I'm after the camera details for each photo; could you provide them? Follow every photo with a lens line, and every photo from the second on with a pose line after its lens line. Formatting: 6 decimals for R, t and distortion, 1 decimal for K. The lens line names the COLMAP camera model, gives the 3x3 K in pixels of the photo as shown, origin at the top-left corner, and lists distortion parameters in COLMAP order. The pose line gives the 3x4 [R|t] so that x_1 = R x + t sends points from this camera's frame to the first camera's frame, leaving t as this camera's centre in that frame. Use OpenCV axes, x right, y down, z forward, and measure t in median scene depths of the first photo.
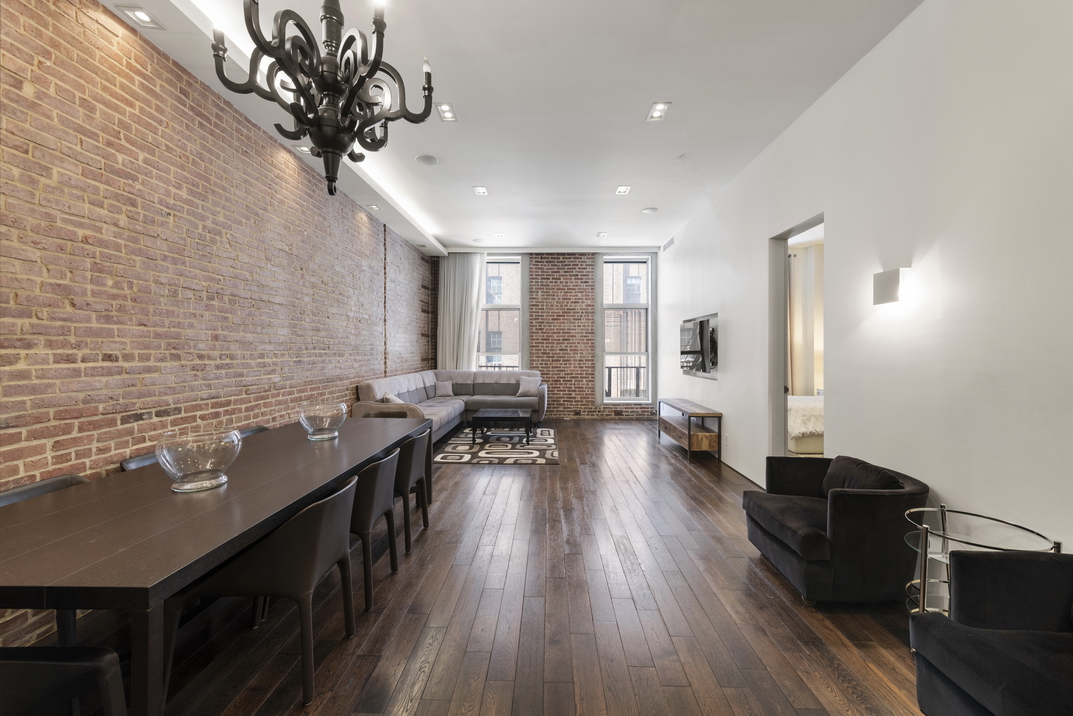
lens RADIAL K [[438.1, 0, 536.5], [0, 438.1, 358.0], [0, 0, 1]] dist [-0.000338, -0.000142]
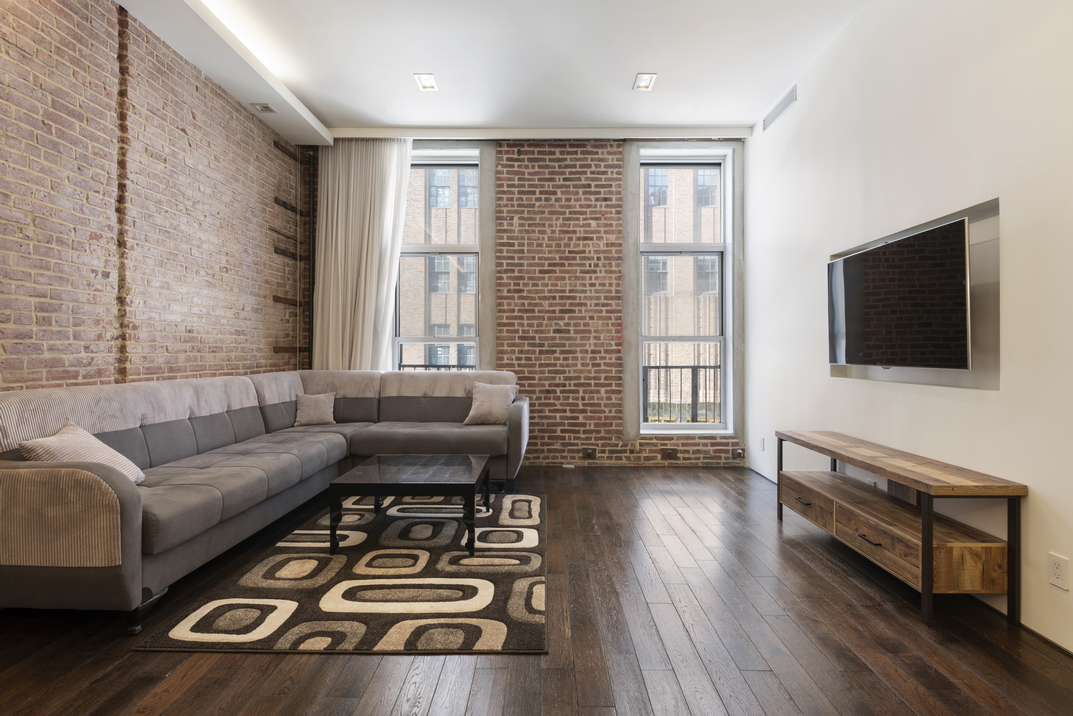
lens RADIAL K [[578.7, 0, 536.5], [0, 578.7, 358.0], [0, 0, 1]] dist [0.001304, 0.000060]
pose [[0.999884, -0.000546, 0.015189, 0.022562], [0.000640, 0.999981, -0.006166, 0.017772], [-0.015185, 0.006175, 0.999866, 0.342710]]
